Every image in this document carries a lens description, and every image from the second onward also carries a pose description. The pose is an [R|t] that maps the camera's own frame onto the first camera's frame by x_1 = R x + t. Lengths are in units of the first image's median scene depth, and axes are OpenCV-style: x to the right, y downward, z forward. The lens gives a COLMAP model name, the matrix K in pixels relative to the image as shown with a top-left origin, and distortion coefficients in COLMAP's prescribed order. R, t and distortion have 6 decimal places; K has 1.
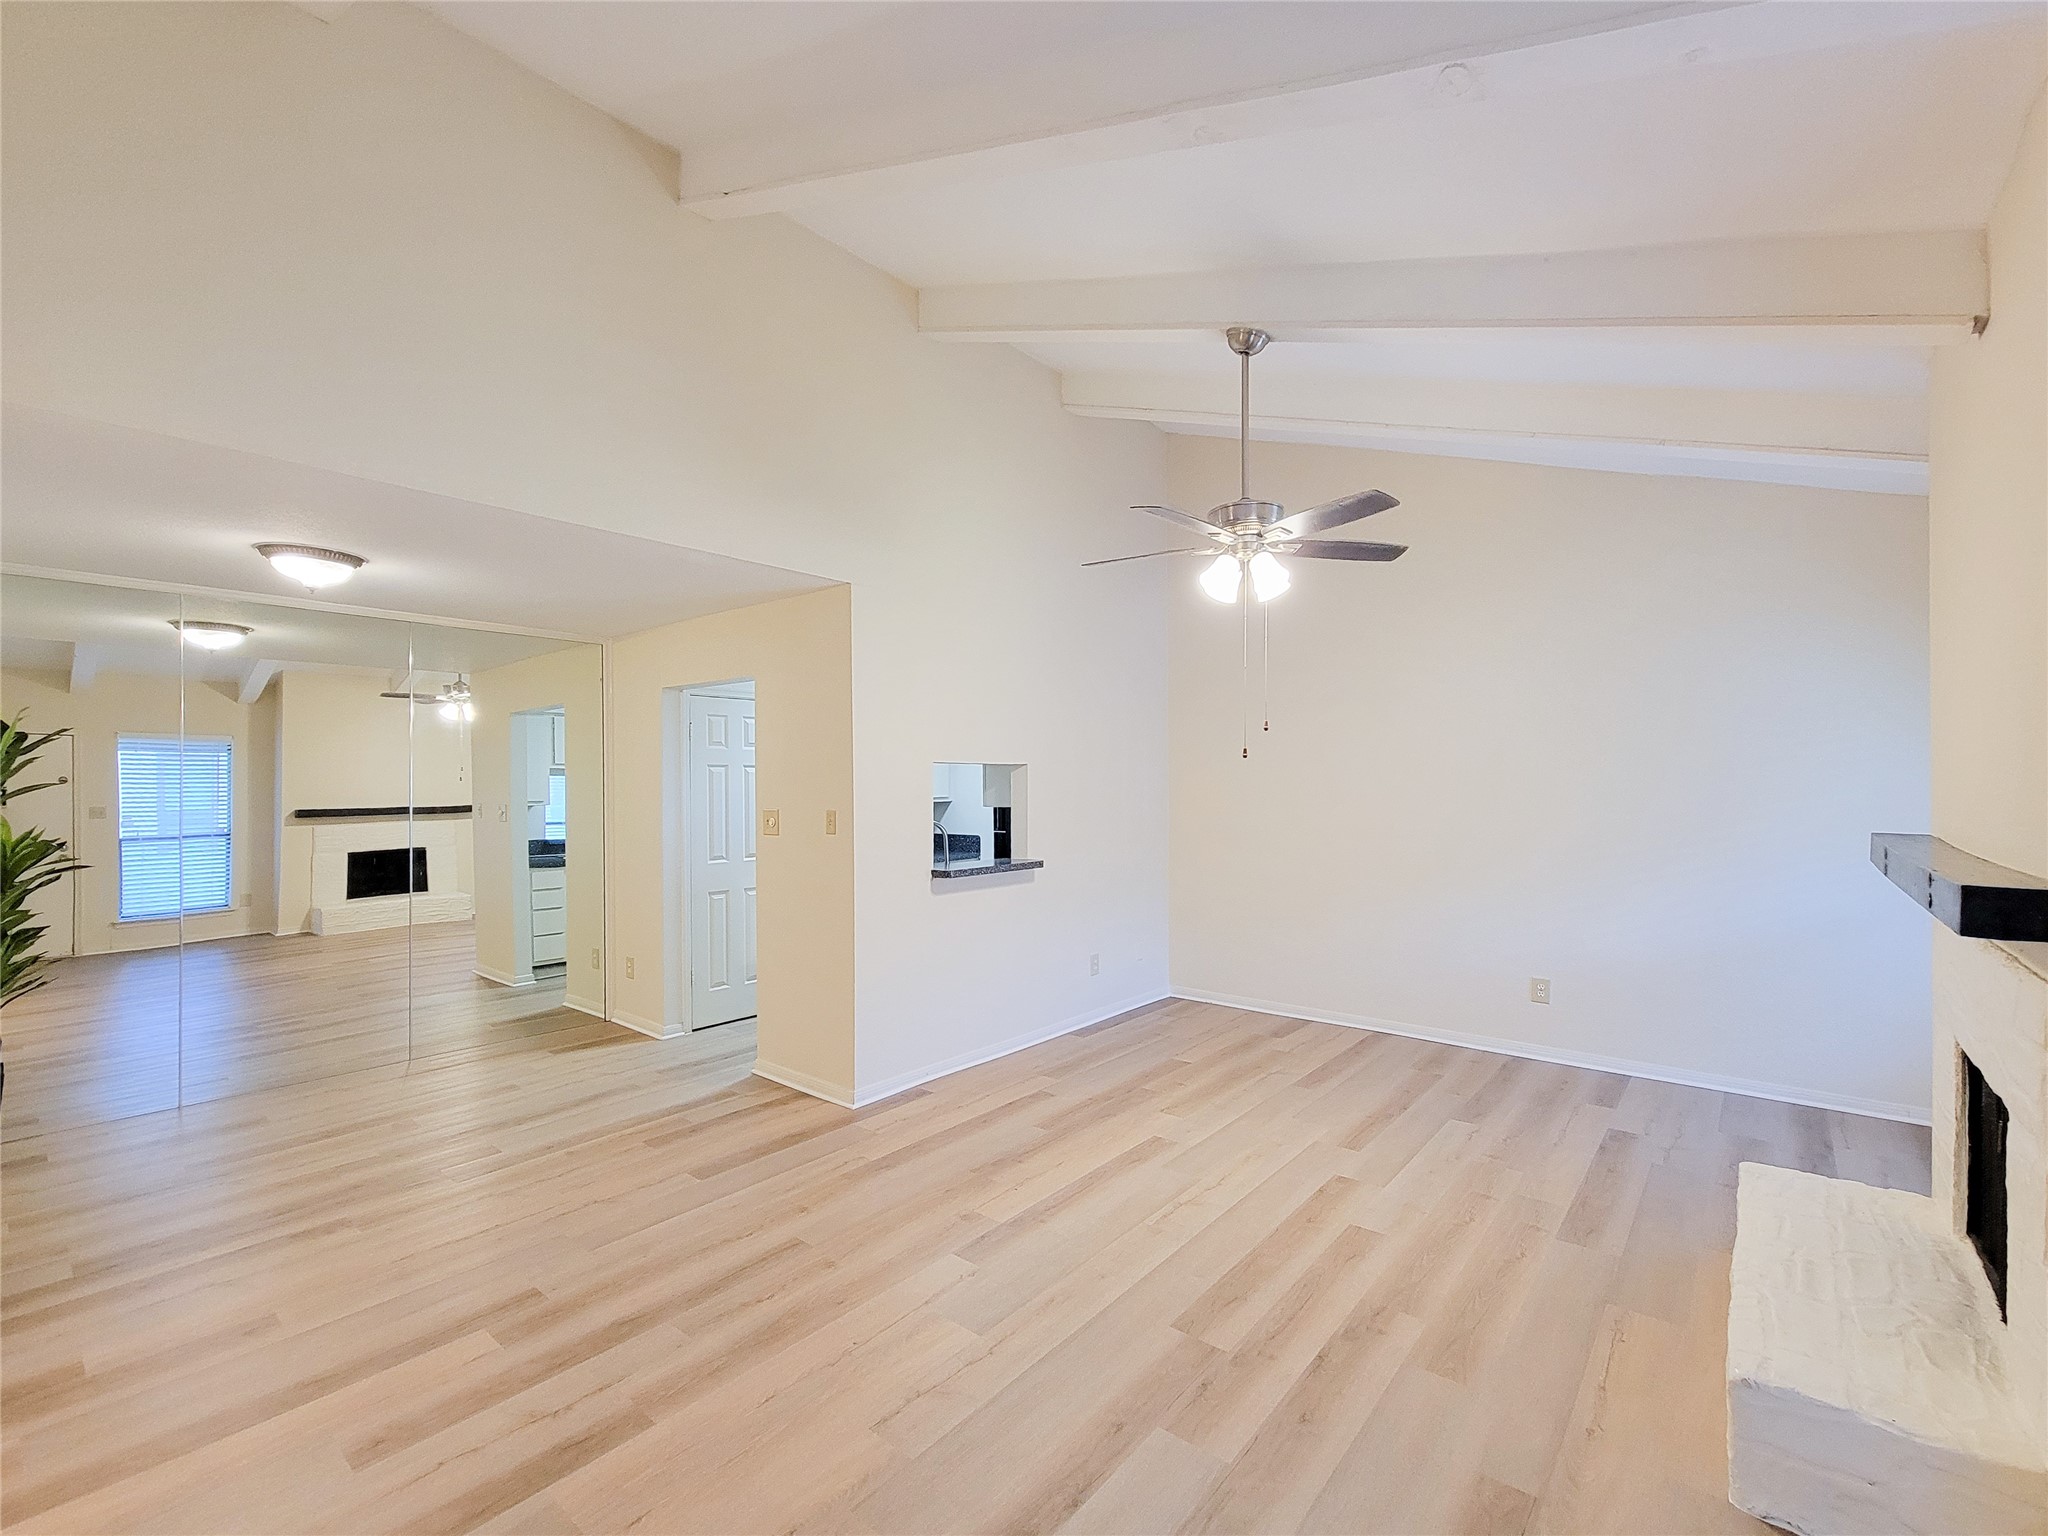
lens RADIAL K [[883.1, 0, 1008.7], [0, 883.1, 787.8], [0, 0, 1]] dist [0.000657, 0.000017]
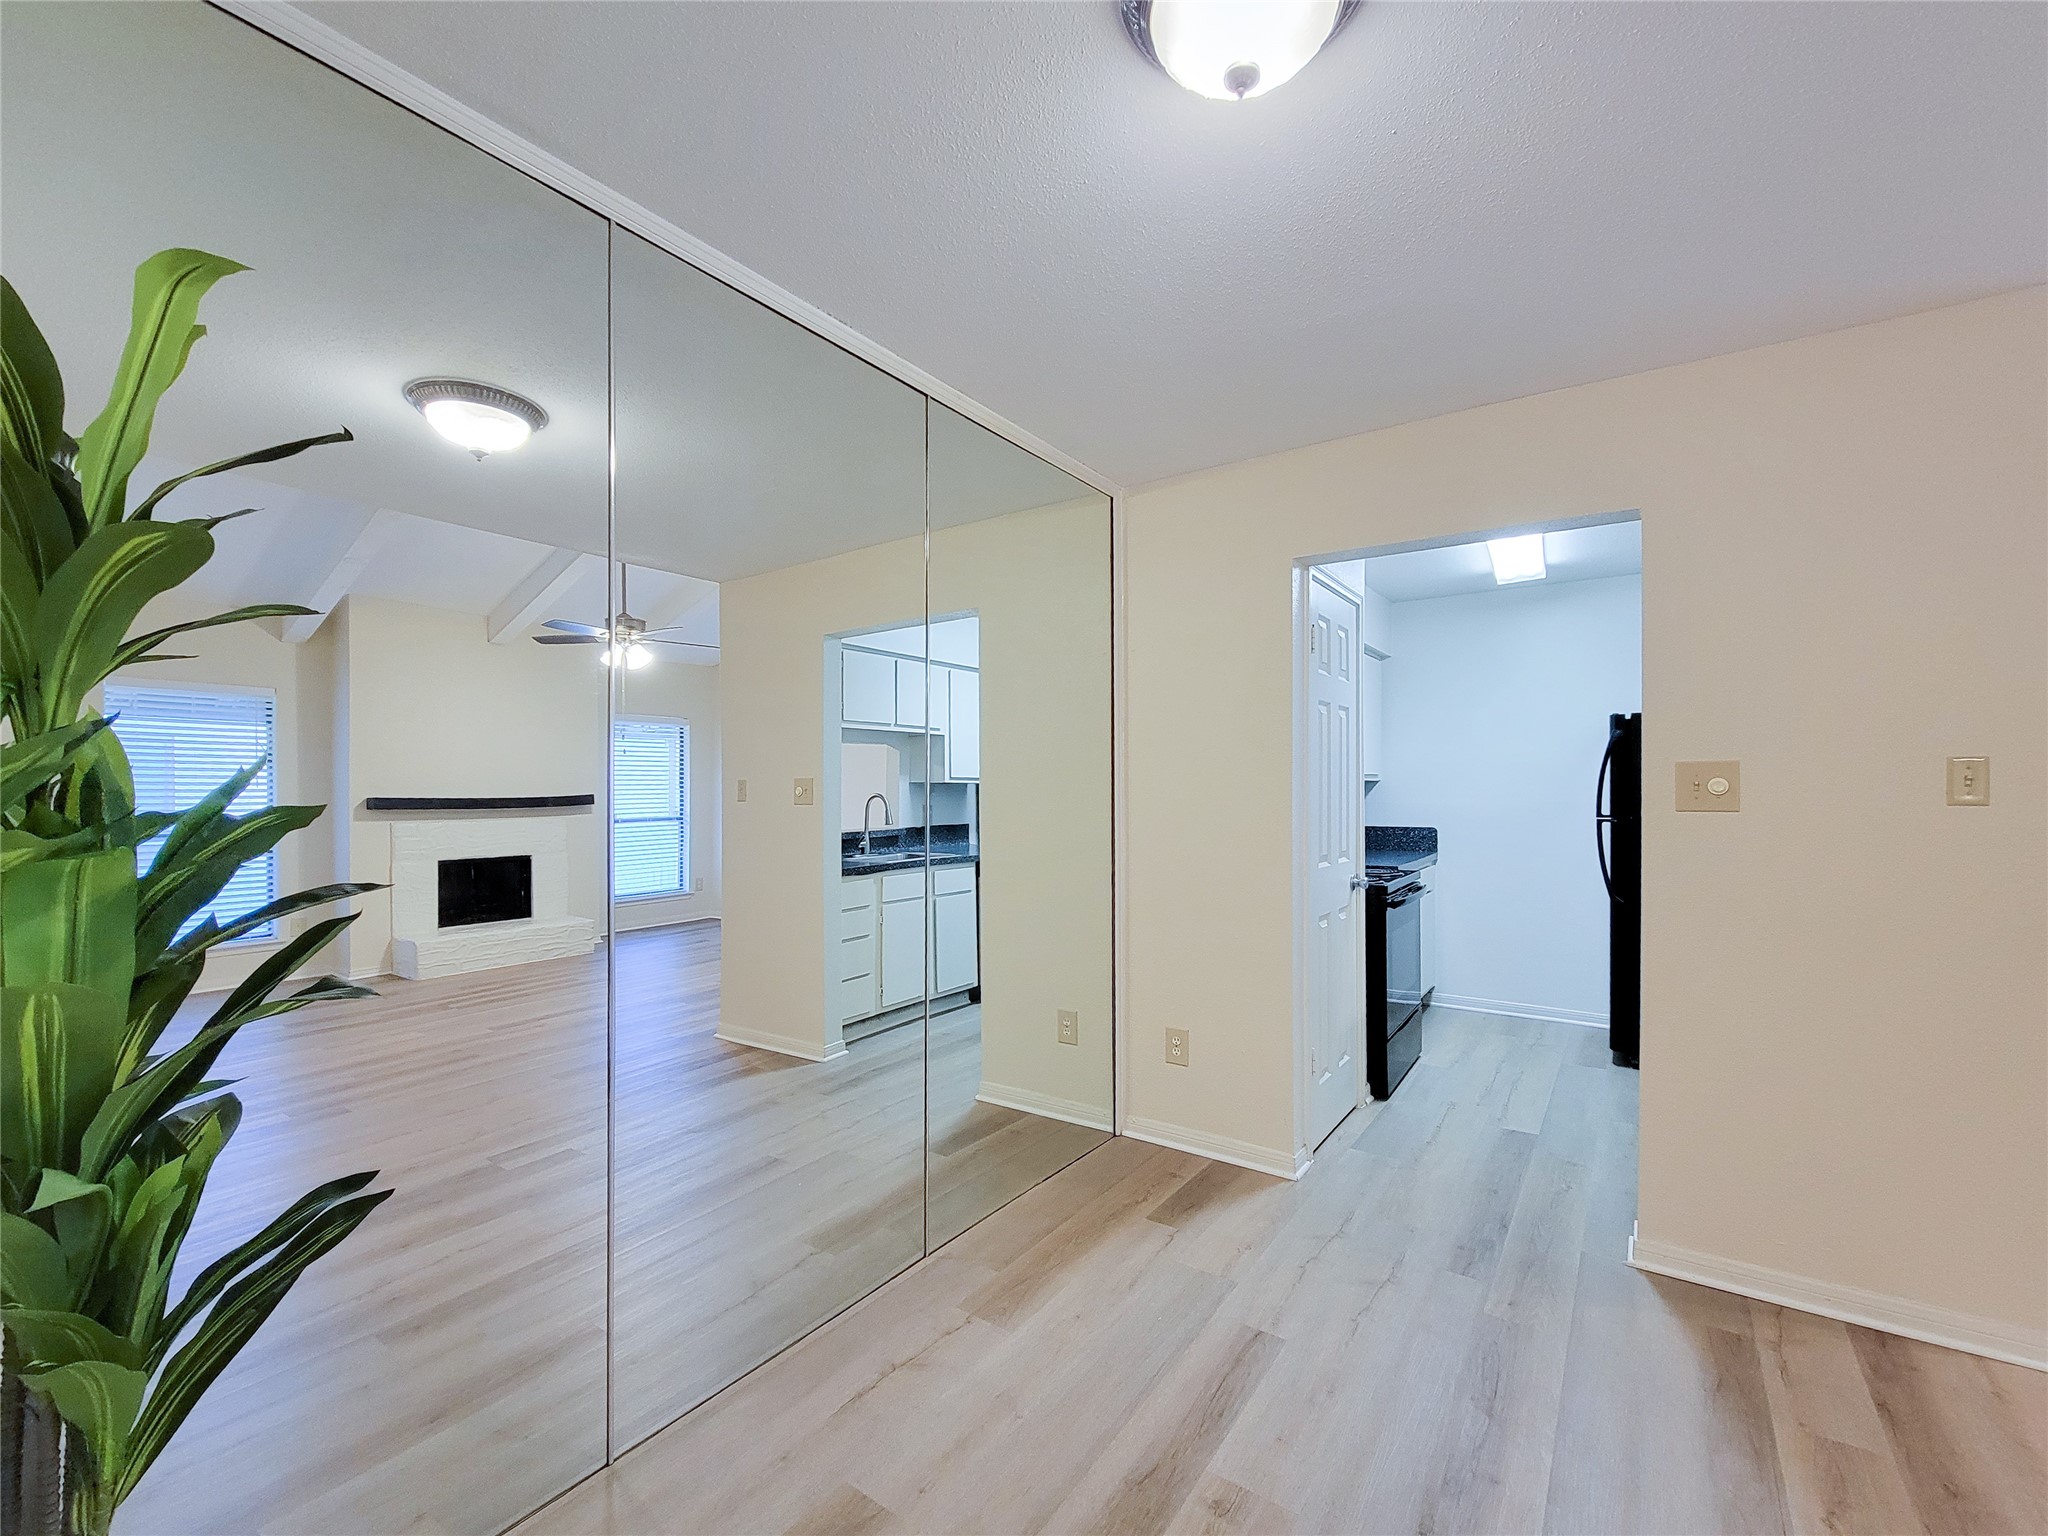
lens RADIAL K [[883.1, 0, 1008.7], [0, 883.1, 787.8], [0, 0, 1]] dist [0.000657, 0.000017]
pose [[0.996566, -0.002624, 0.082764, -0.964482], [0.002987, 0.999986, -0.004260, 0.052253], [-0.082752, 0.004493, 0.996560, 0.691026]]
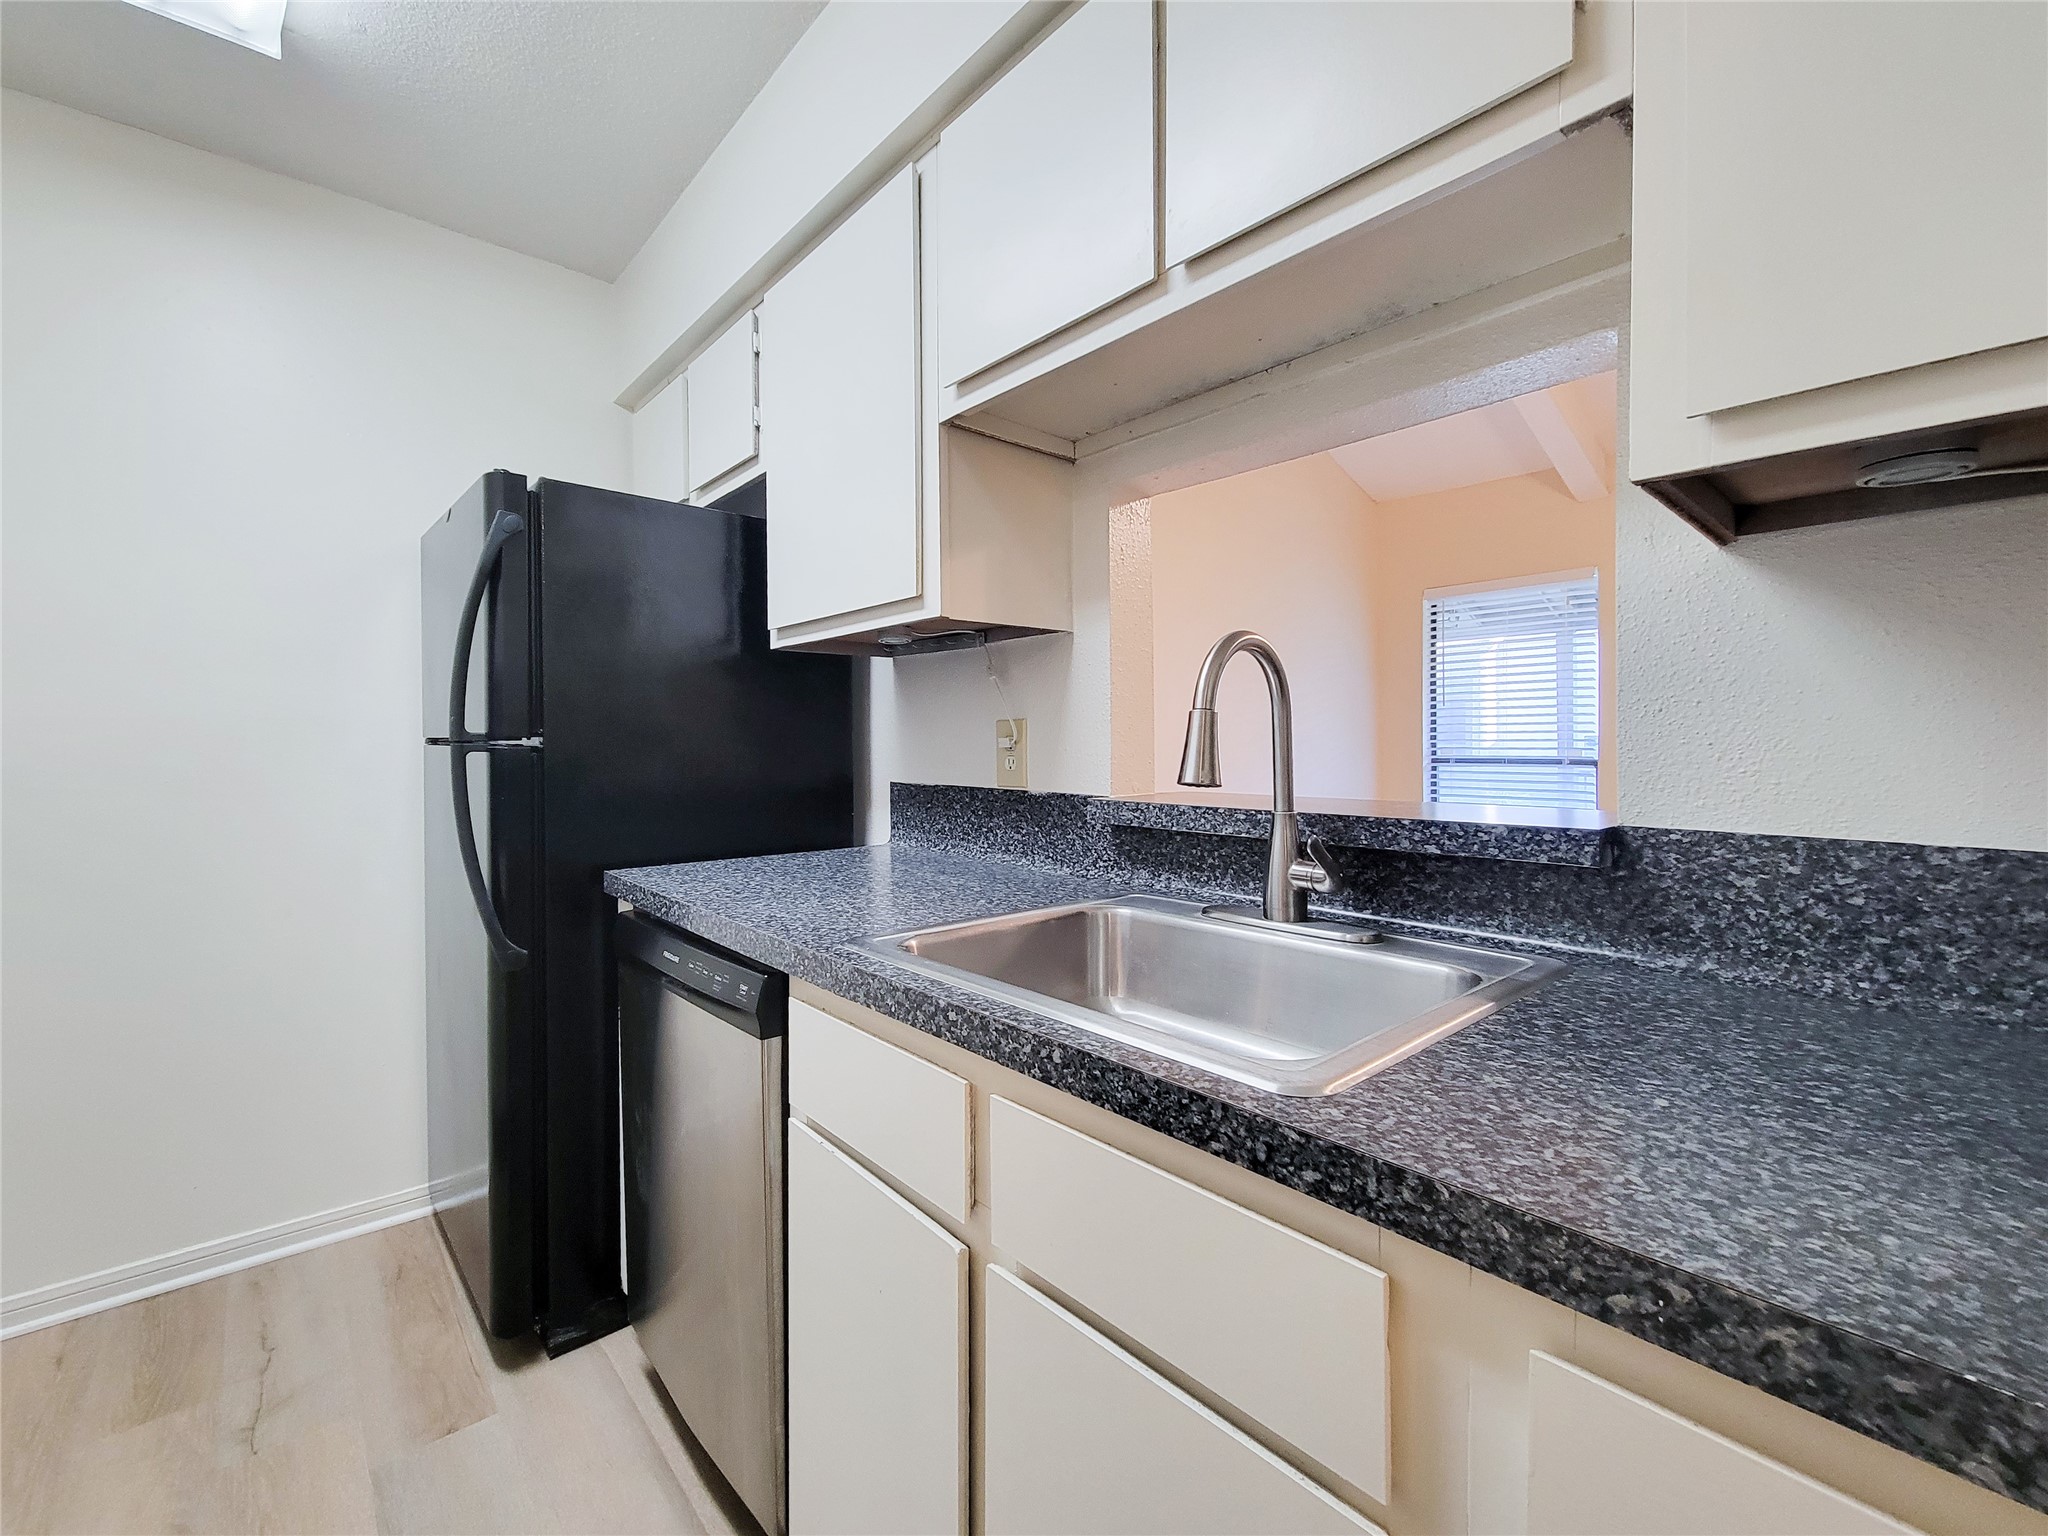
lens RADIAL K [[875.9, 0, 1015.7], [0, 875.9, 758.6], [0, 0, 1]] dist [0.000043, -0.000106]
pose [[0.143111, -0.010919, 0.989646, -0.443955], [0.001936, 0.999940, 0.010753, 0.097460], [-0.989705, 0.000377, 0.143124, 1.513217]]
